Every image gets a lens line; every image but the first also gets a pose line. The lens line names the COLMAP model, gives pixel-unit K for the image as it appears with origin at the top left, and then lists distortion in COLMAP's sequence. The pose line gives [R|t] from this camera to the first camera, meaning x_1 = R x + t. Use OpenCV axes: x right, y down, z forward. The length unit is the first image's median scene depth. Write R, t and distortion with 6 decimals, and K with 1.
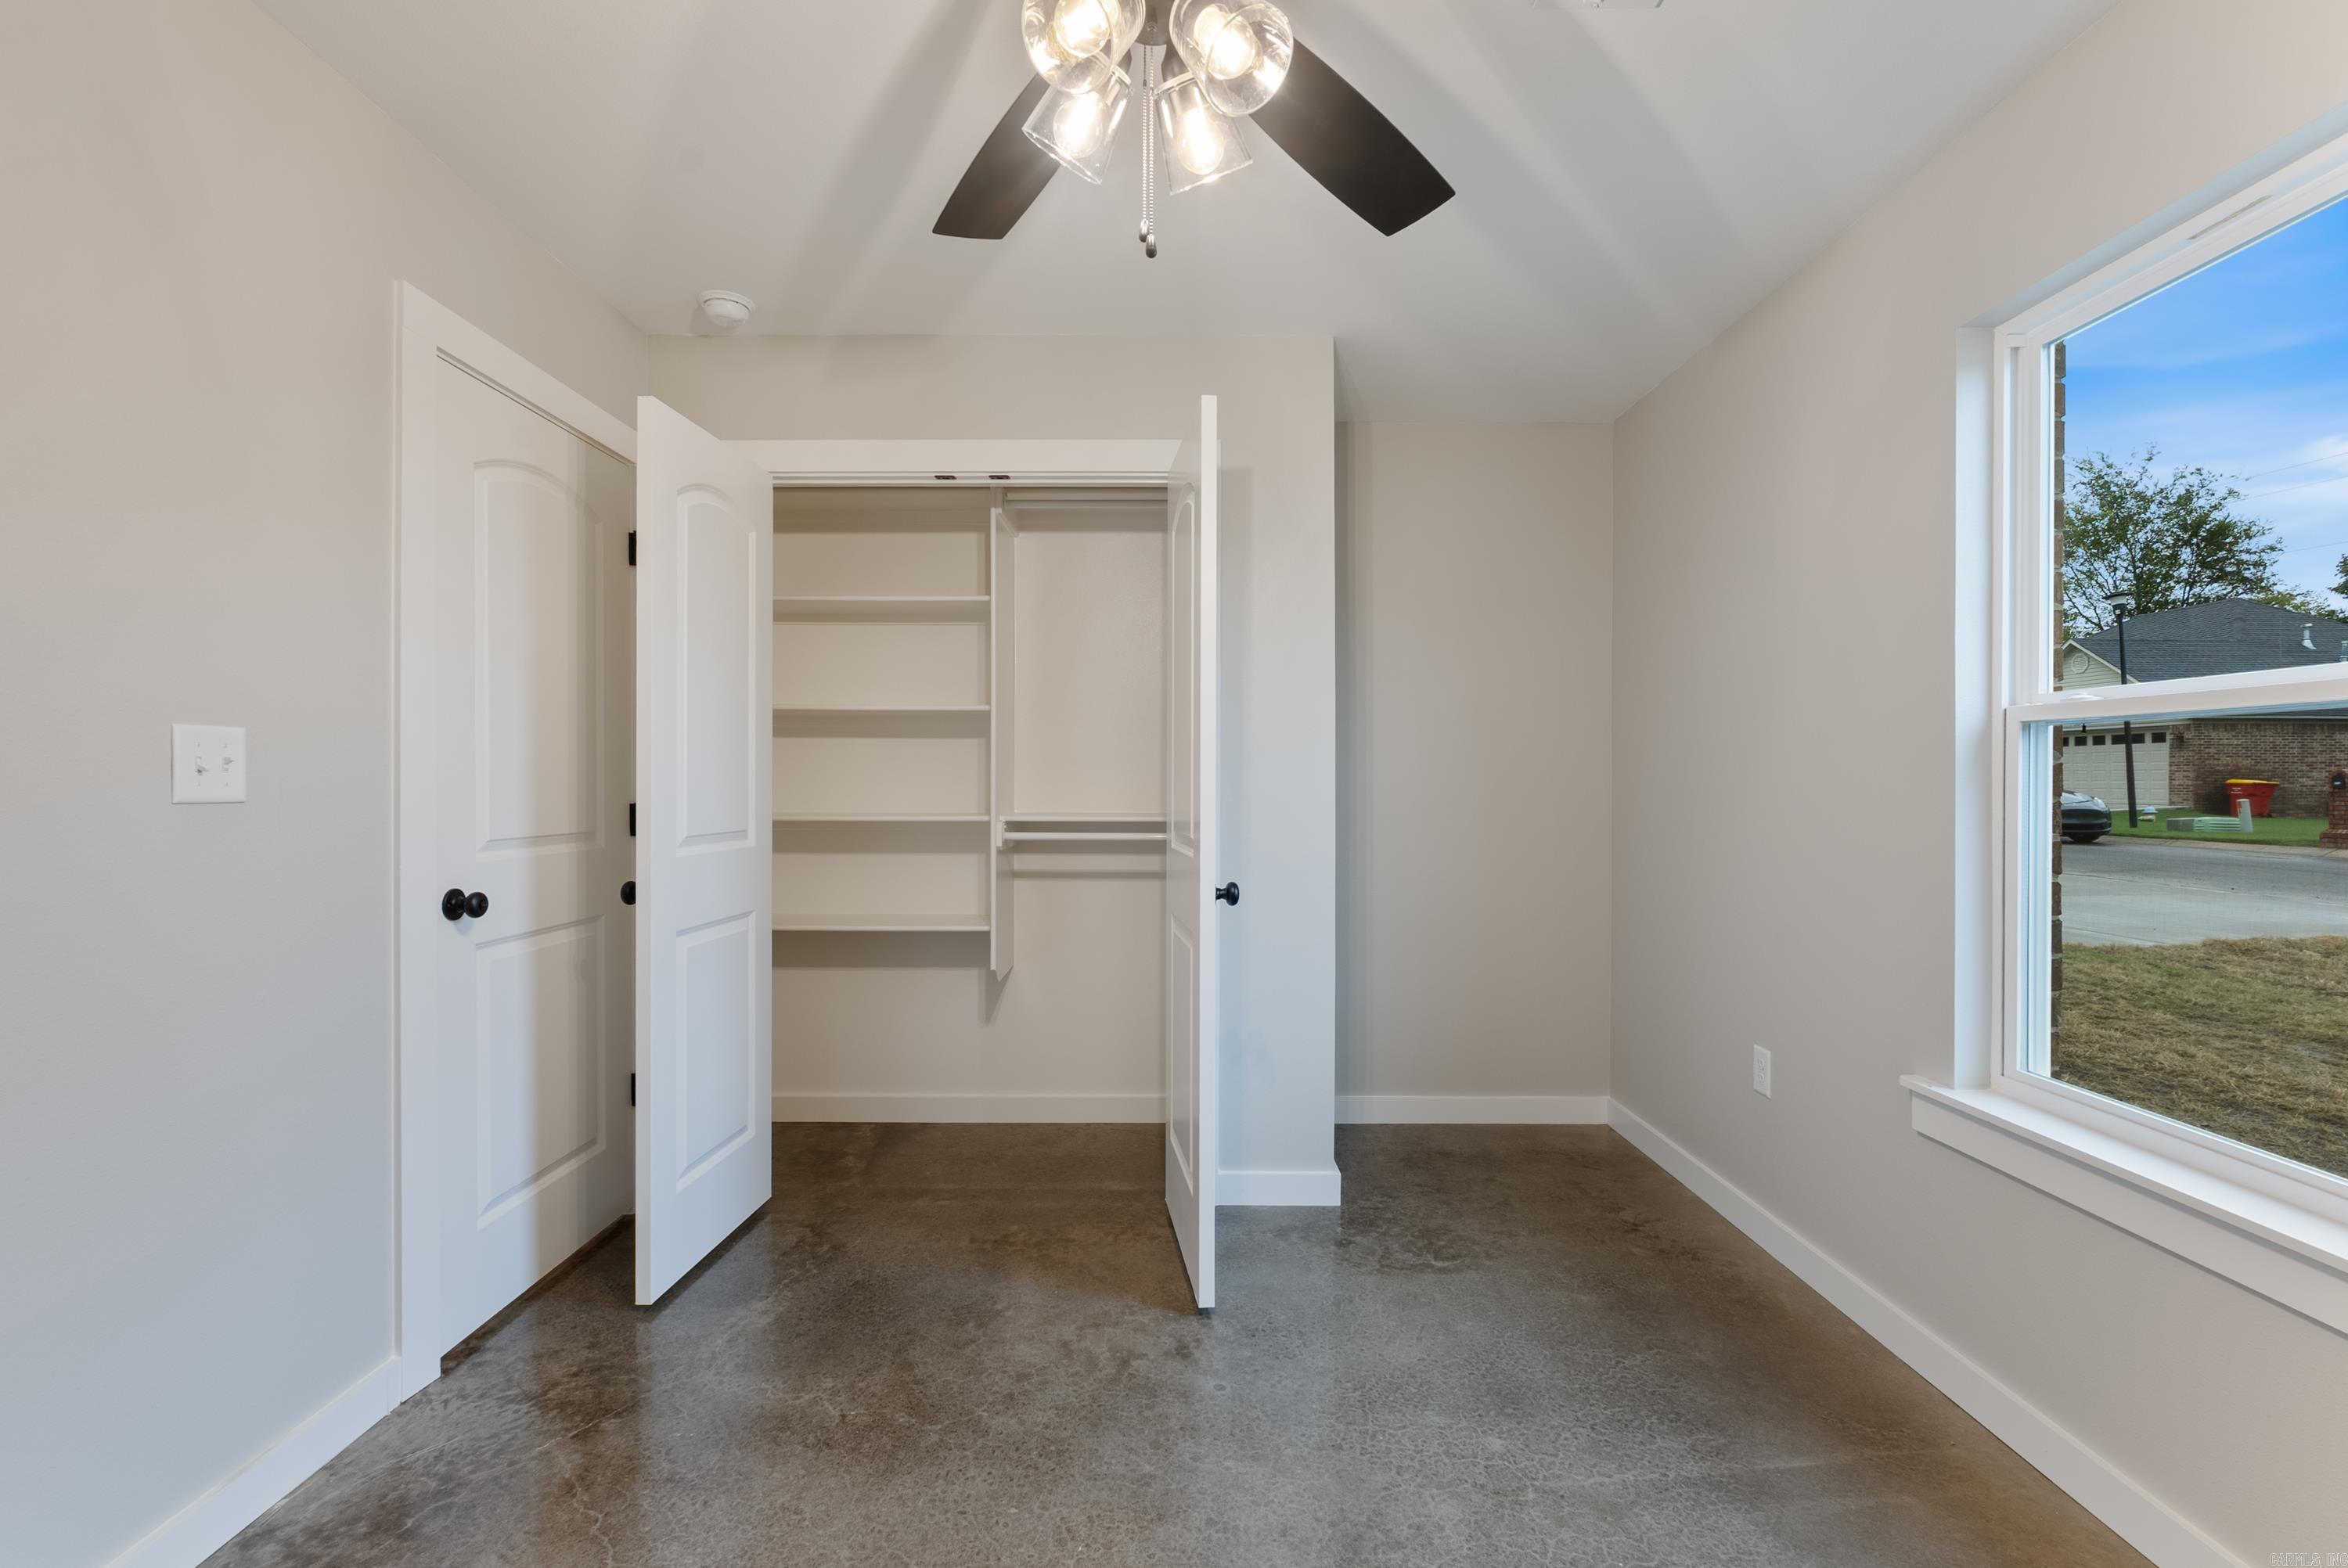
lens RADIAL K [[1035.2, 0, 1170.7], [0, 1035.2, 778.7], [0, 0, 1]] dist [-0.008198, 0.001697]
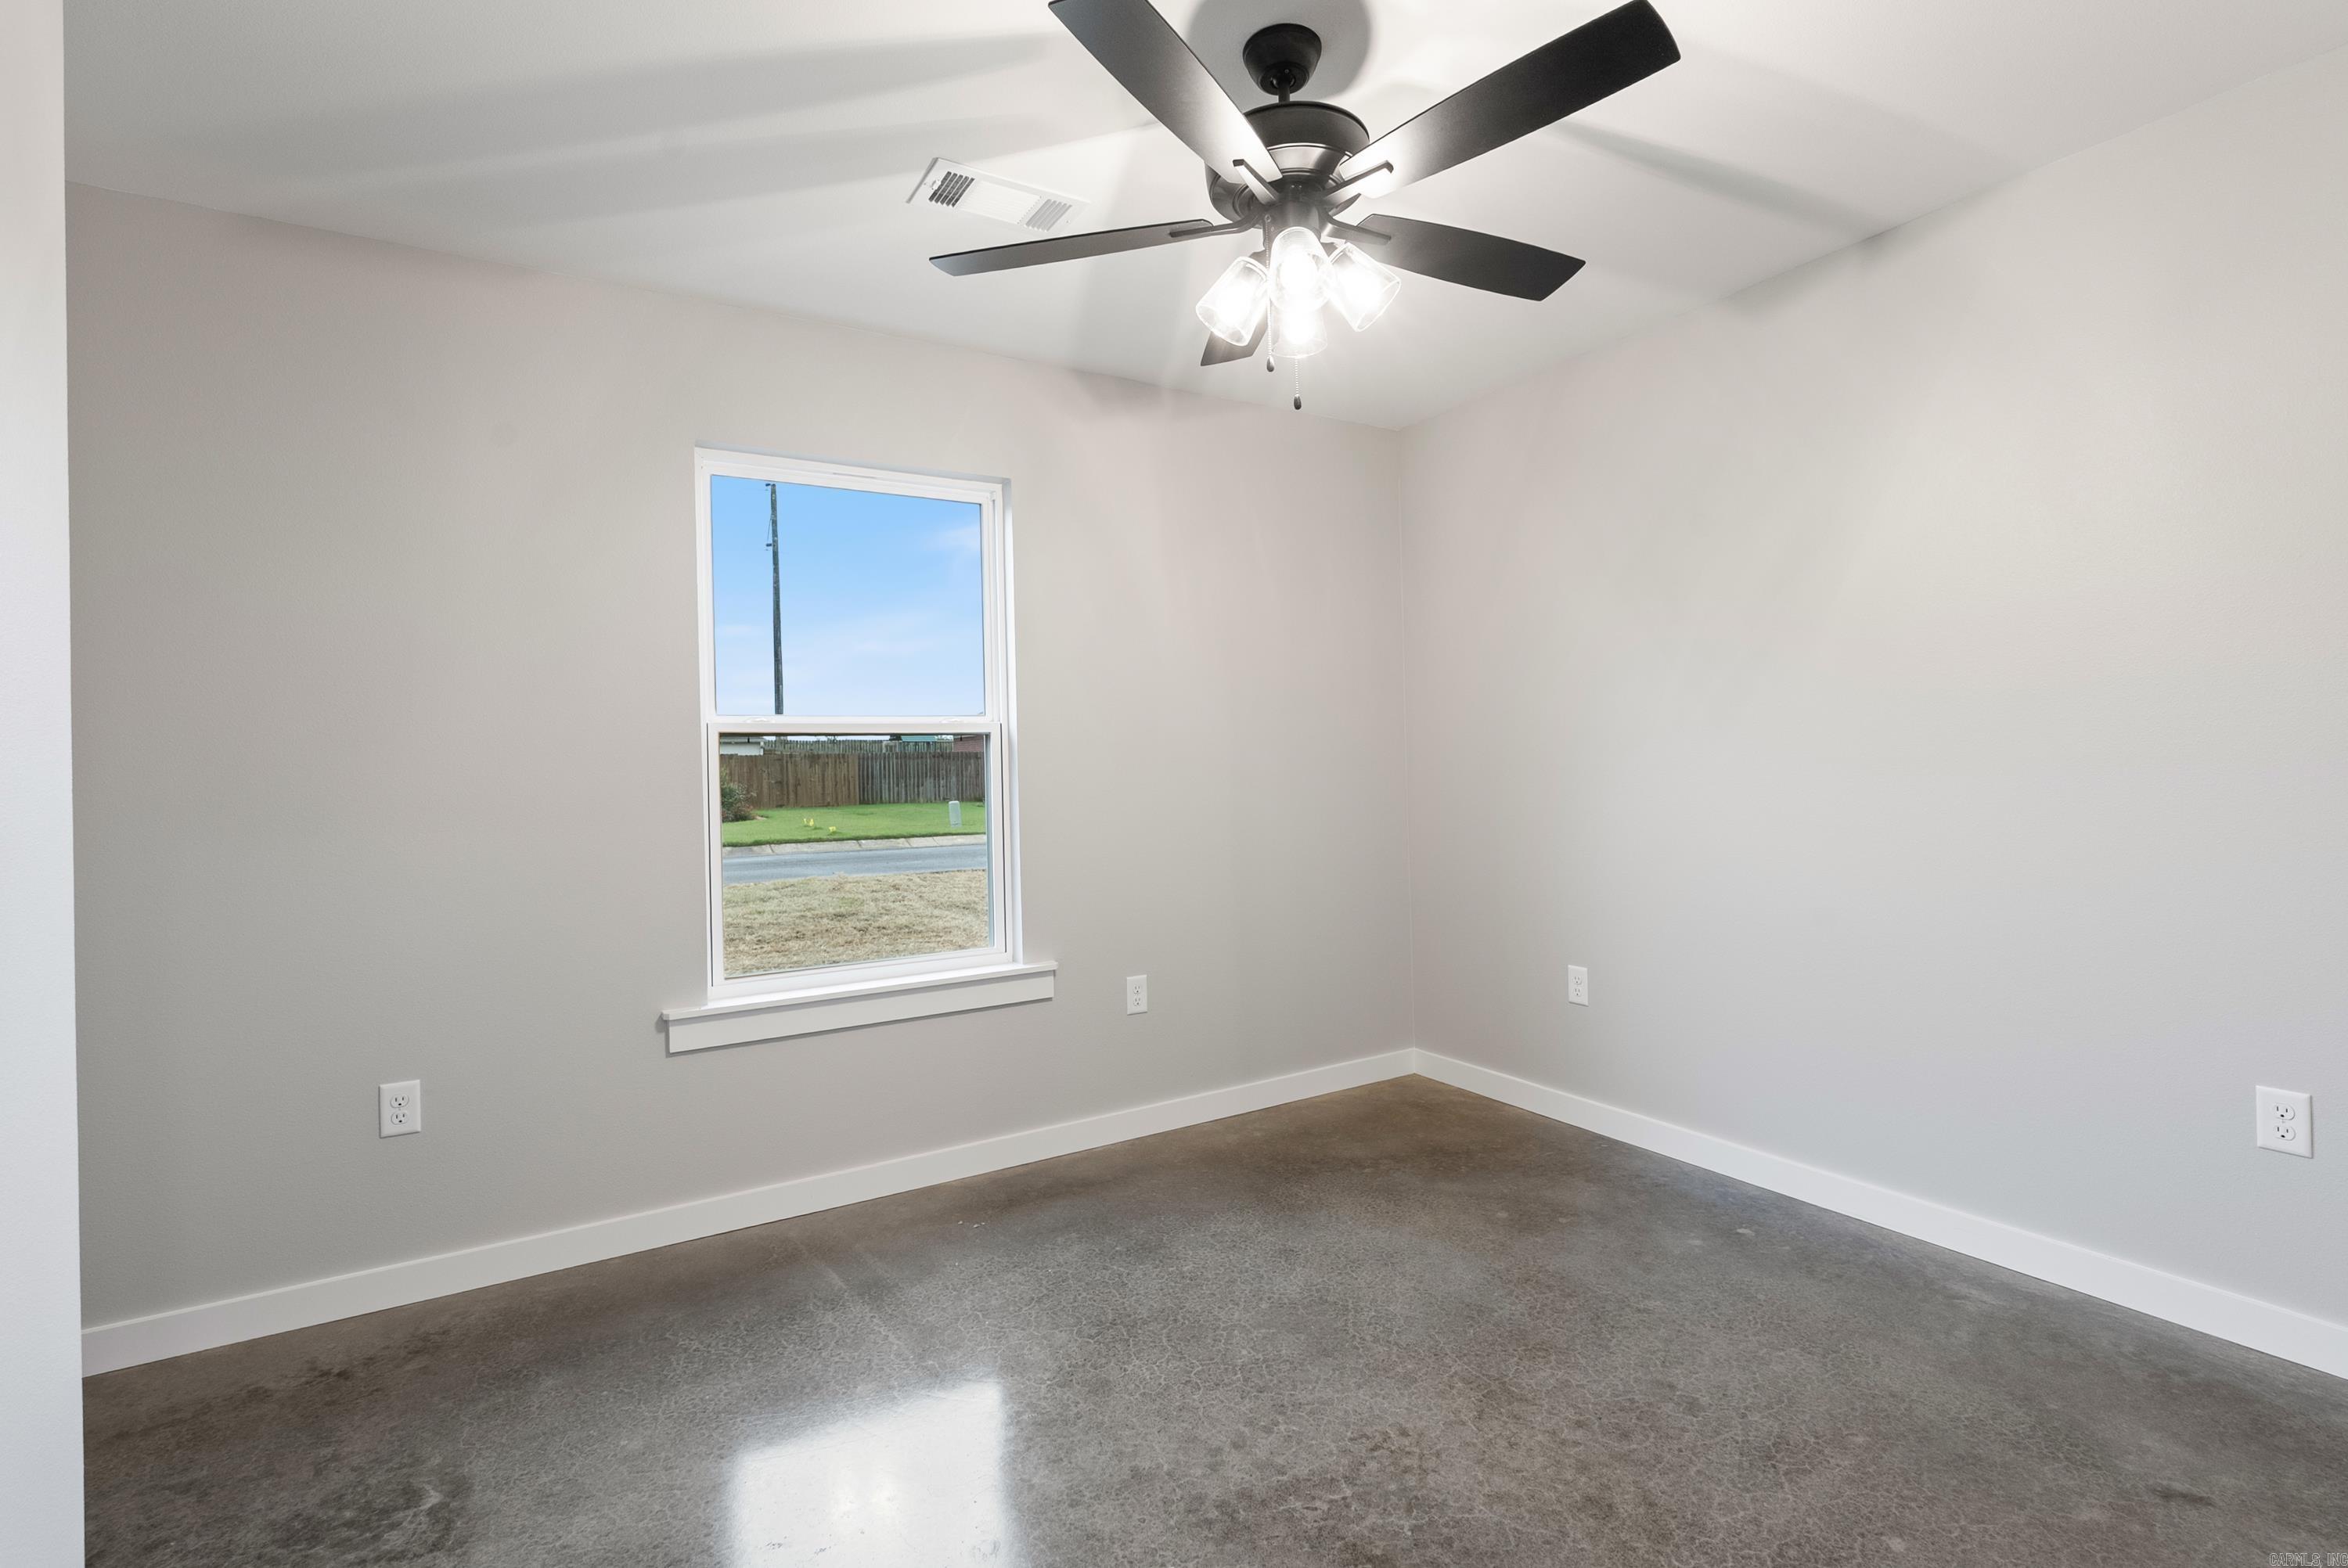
lens RADIAL K [[1035.2, 0, 1188.8], [0, 1035.2, 767.9], [0, 0, 1]] dist [-0.008198, 0.001697]
pose [[-0.528896, 0.027568, 0.848239, -0.642184], [0.031509, 0.999421, -0.012834, 0.029284], [-0.848101, 0.019939, -0.529459, 1.054562]]
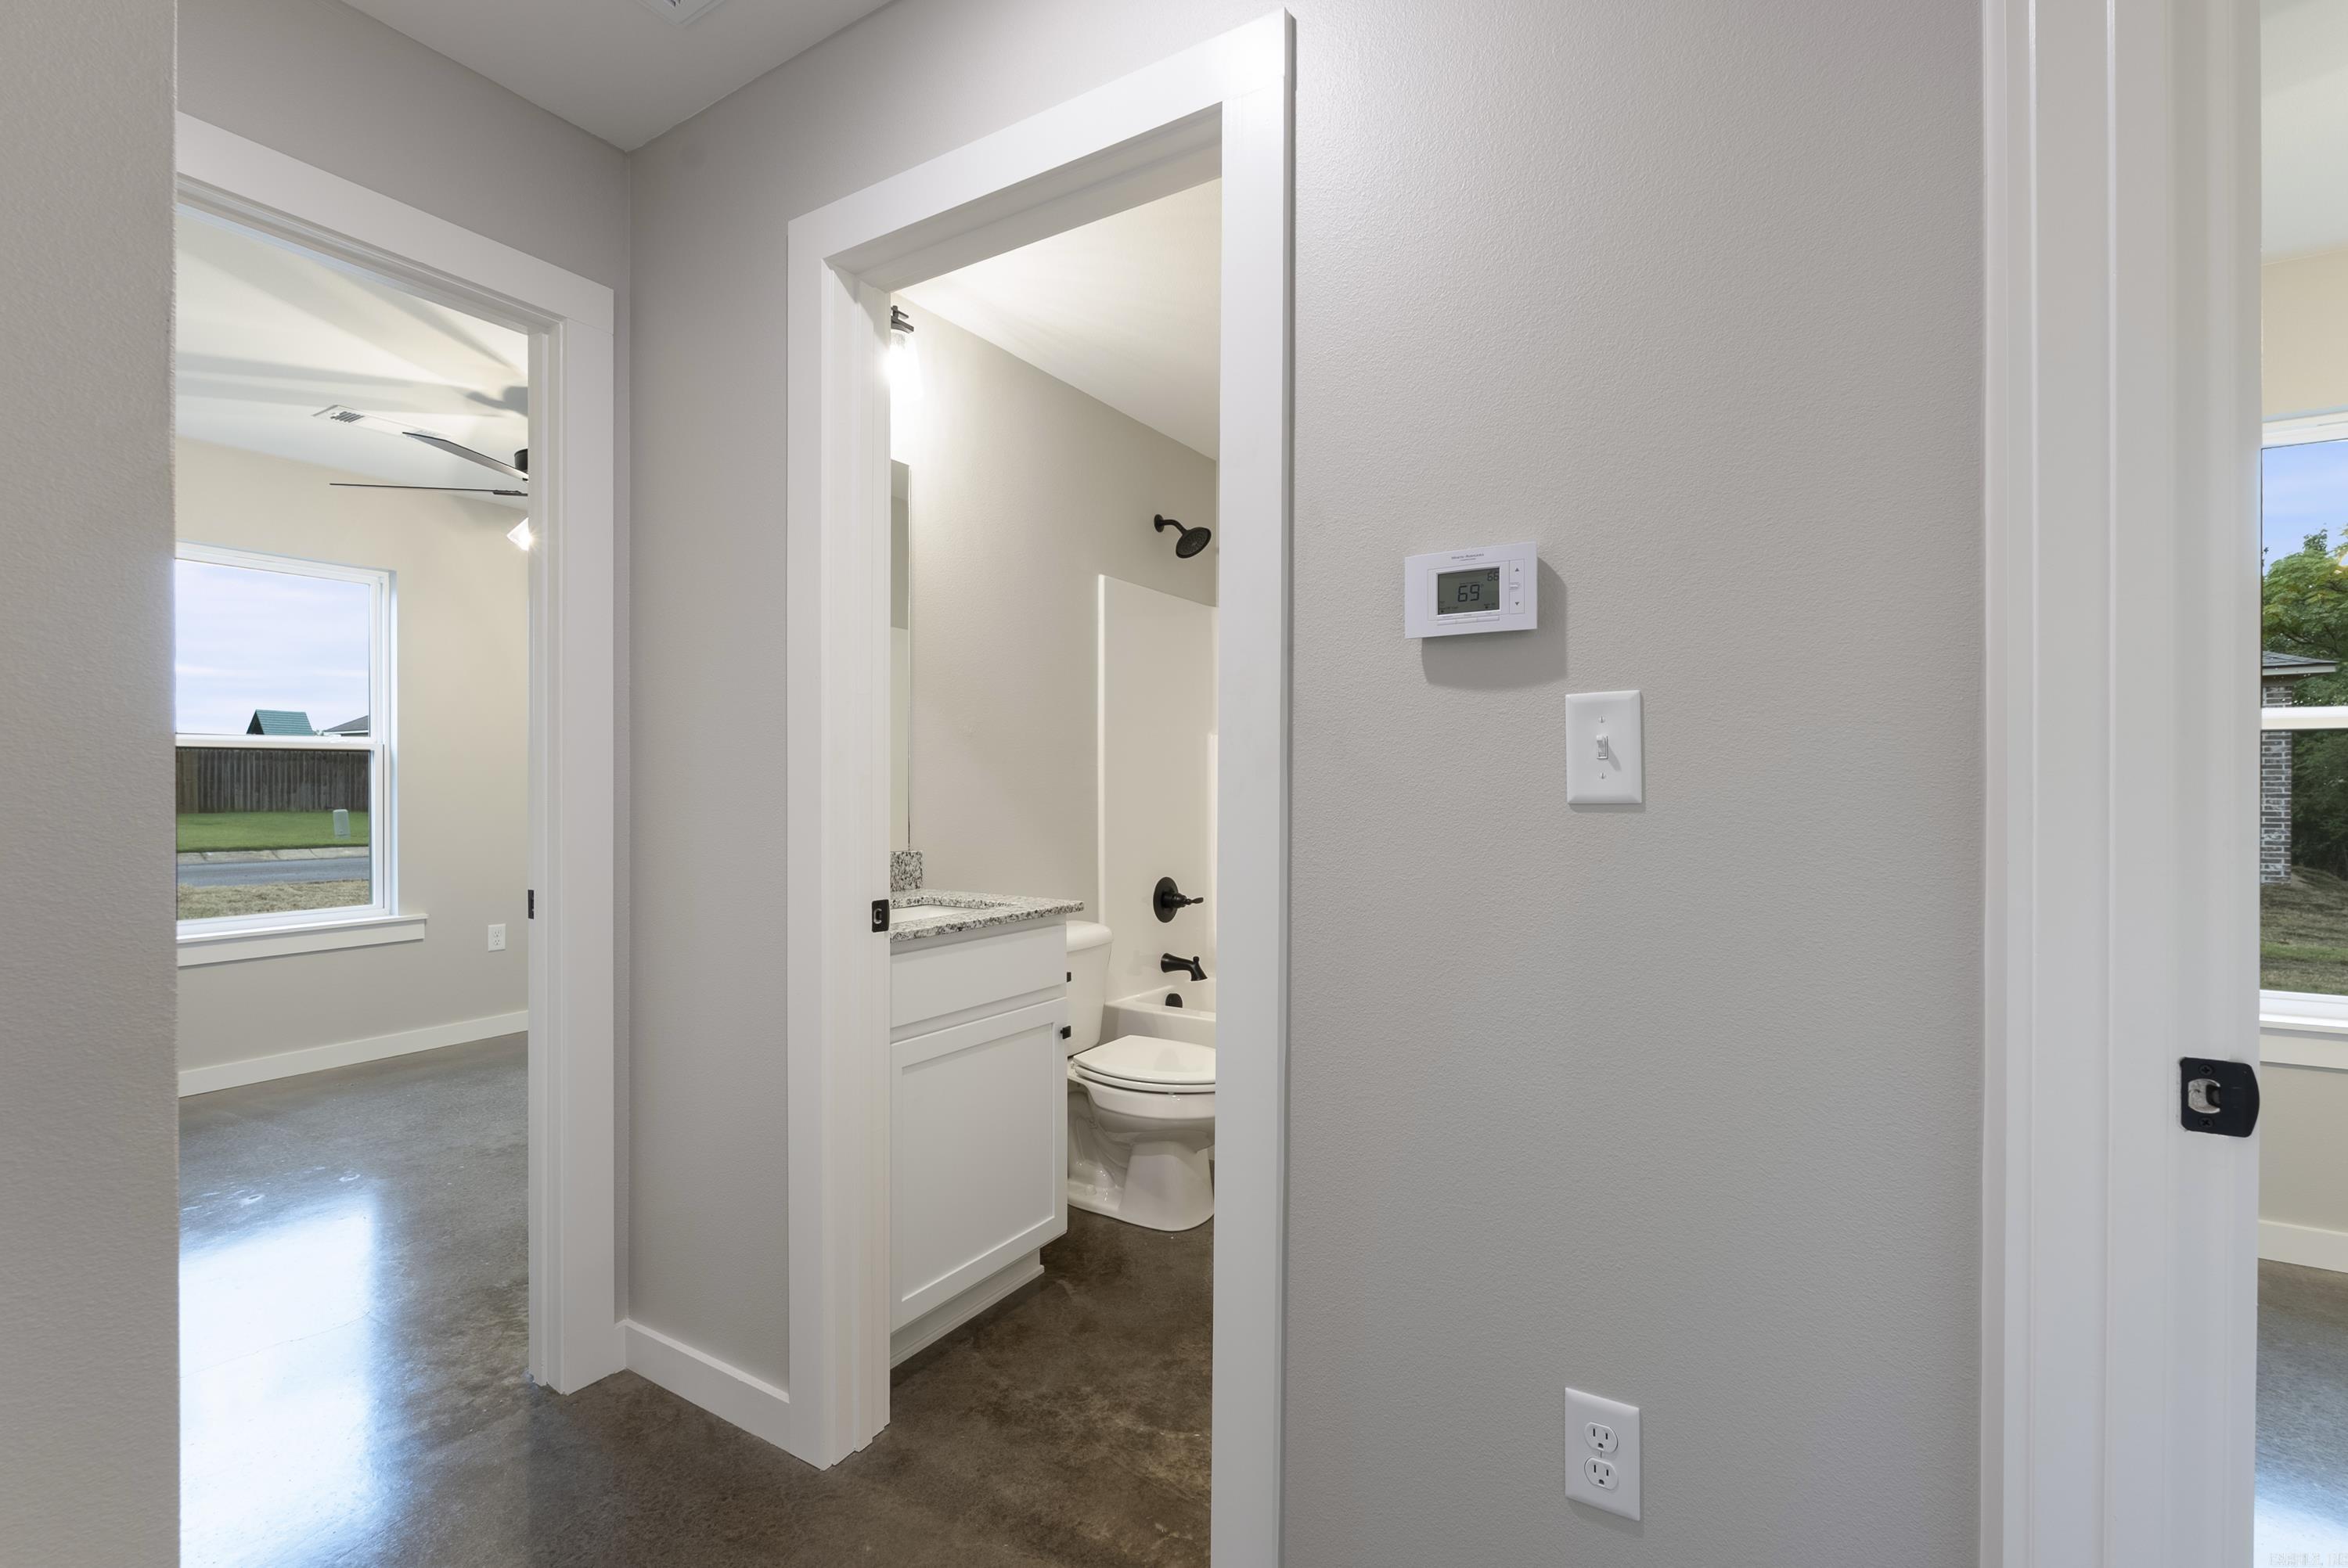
lens RADIAL K [[1035.2, 0, 1169.3], [0, 1035.2, 783.9], [0, 0, 1]] dist [-0.008198, 0.001697]
pose [[-0.847637, 0.011778, 0.530445, -1.612213], [0.012208, 0.999922, -0.002694, 0.041287], [-0.530436, 0.004192, -0.847715, 1.391815]]
